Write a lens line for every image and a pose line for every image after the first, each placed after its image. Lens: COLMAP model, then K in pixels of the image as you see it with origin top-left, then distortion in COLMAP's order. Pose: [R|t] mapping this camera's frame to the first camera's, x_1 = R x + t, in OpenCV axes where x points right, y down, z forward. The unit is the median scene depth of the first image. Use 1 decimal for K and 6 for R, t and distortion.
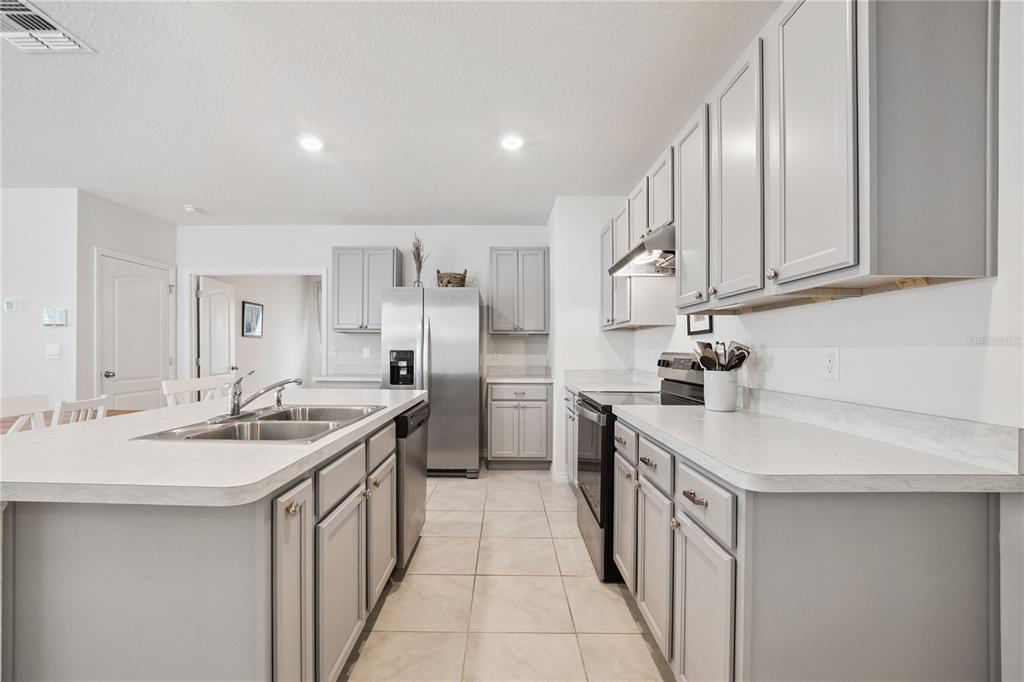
lens RADIAL K [[415.3, 0, 506.4], [0, 415.3, 350.1], [0, 0, 1]] dist [-0.007290, 0.000395]
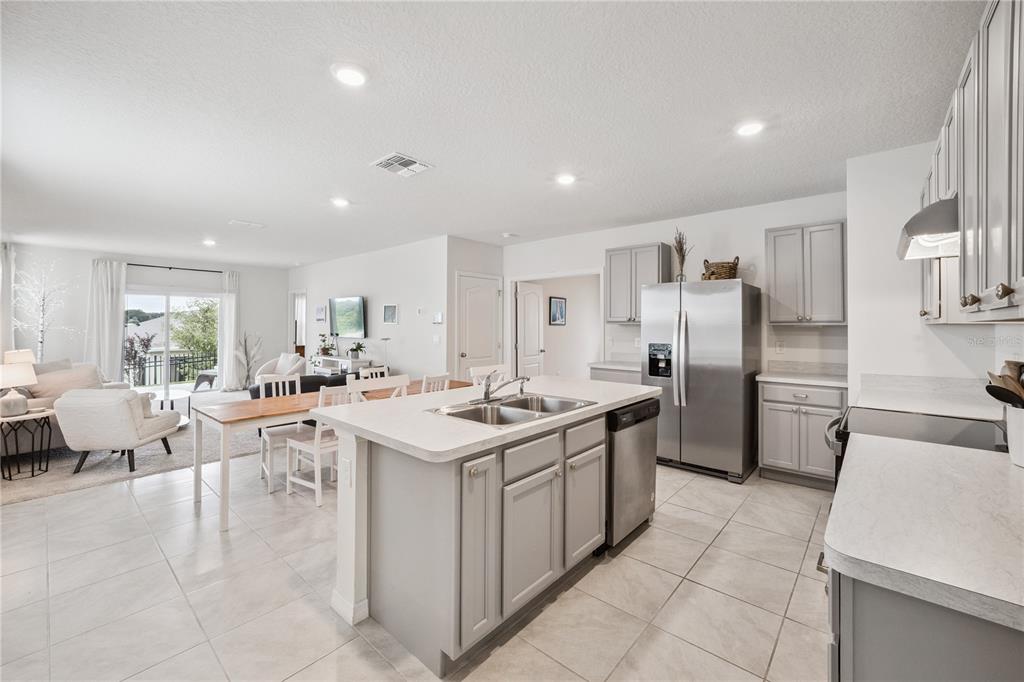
lens RADIAL K [[415.3, 0, 528.3], [0, 415.3, 325.1], [0, 0, 1]] dist [-0.007290, 0.000395]
pose [[0.779858, 0.000117, -0.625956, 0.144670], [-0.006587, 0.999946, -0.008020, -0.035886], [0.625921, 0.010378, 0.779817, -0.018699]]
